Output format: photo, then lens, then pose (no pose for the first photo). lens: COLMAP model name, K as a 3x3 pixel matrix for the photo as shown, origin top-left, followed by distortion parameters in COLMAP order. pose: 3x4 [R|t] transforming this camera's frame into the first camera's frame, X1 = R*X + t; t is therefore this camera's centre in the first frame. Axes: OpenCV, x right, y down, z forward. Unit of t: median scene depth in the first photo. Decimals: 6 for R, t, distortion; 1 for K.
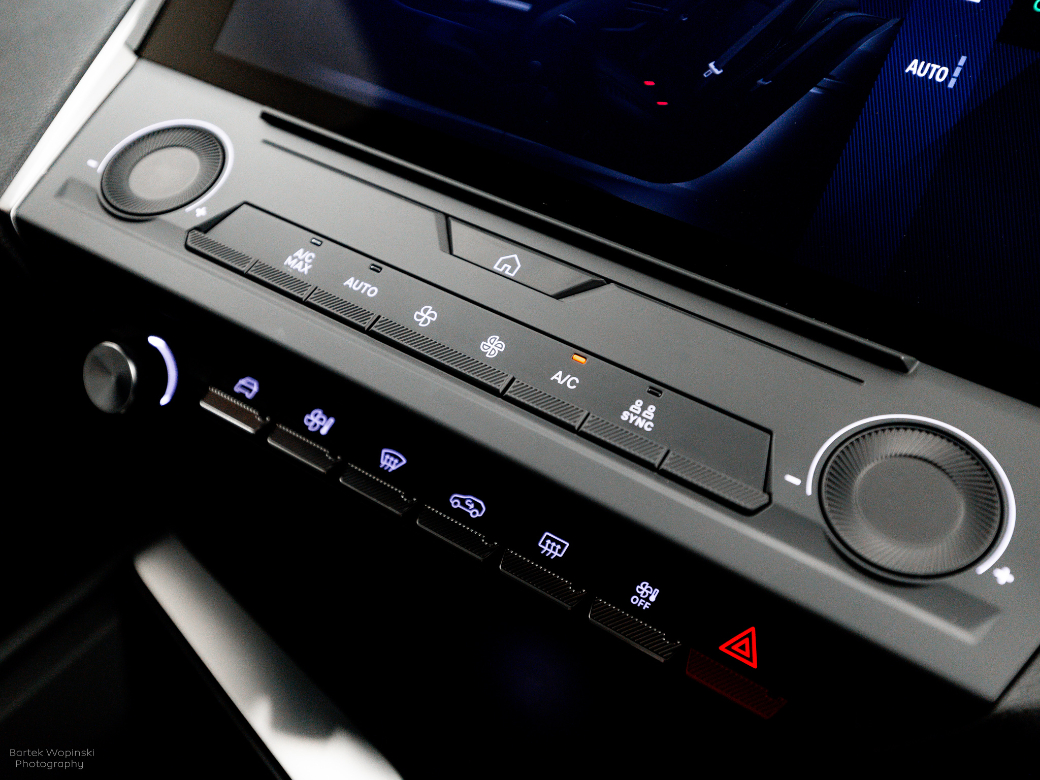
lens RADIAL K [[1097.5, 0, 525.9], [0, 1097.5, 387.1], [0, 0, 1]] dist [0.014571, 0.000000]
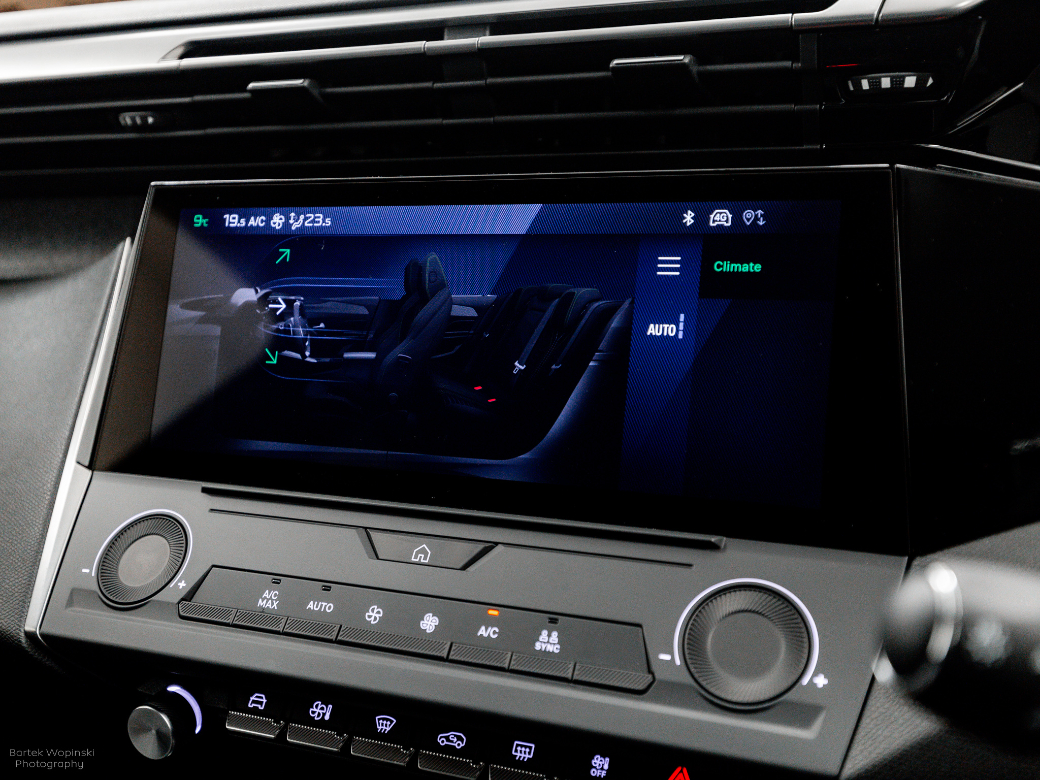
lens RADIAL K [[1097.5, 0, 521.2], [0, 1097.5, 390.6], [0, 0, 1]] dist [0.014571, 0.000000]
pose [[0.943469, -0.326878, 0.054933, 0.089121], [0.330685, 0.939583, -0.088494, -0.140209], [-0.022687, 0.101657, 0.994561, -0.336381]]
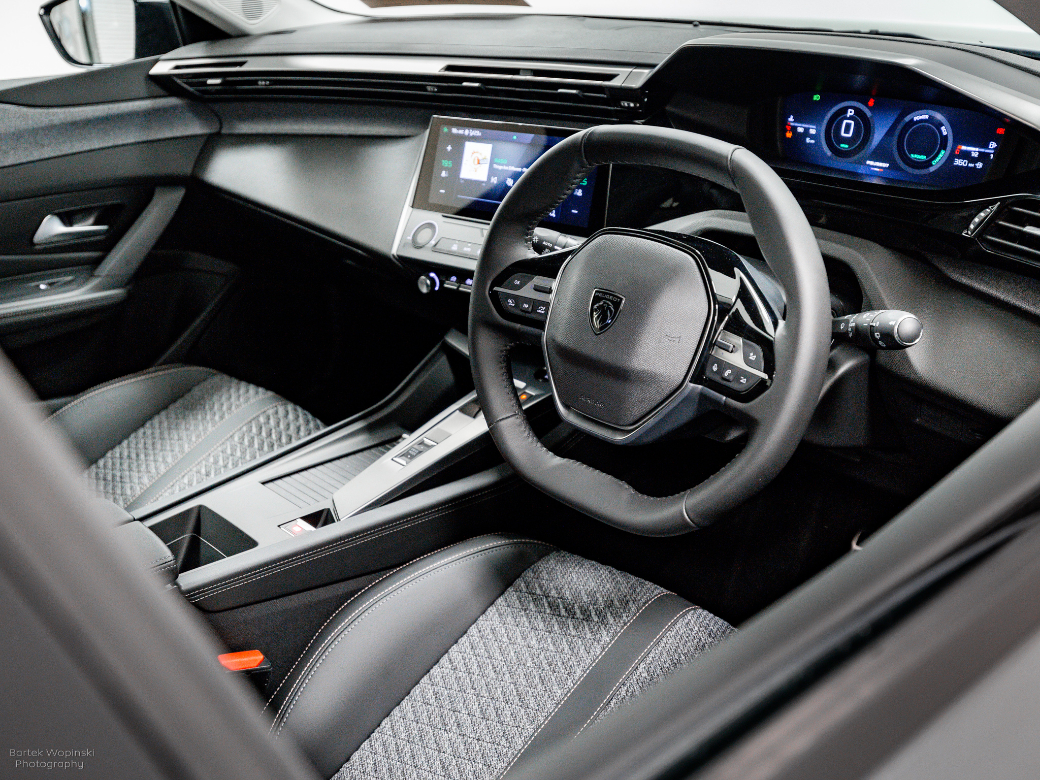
lens RADIAL K [[1097.5, 0, 523.2], [0, 1097.5, 391.2], [0, 0, 1]] dist [0.014571, 0.000000]
pose [[0.923732, -0.223633, -0.310977, 1.412002], [0.239001, 0.970949, 0.011694, 0.505499], [0.299328, -0.085126, 0.950346, -3.469097]]
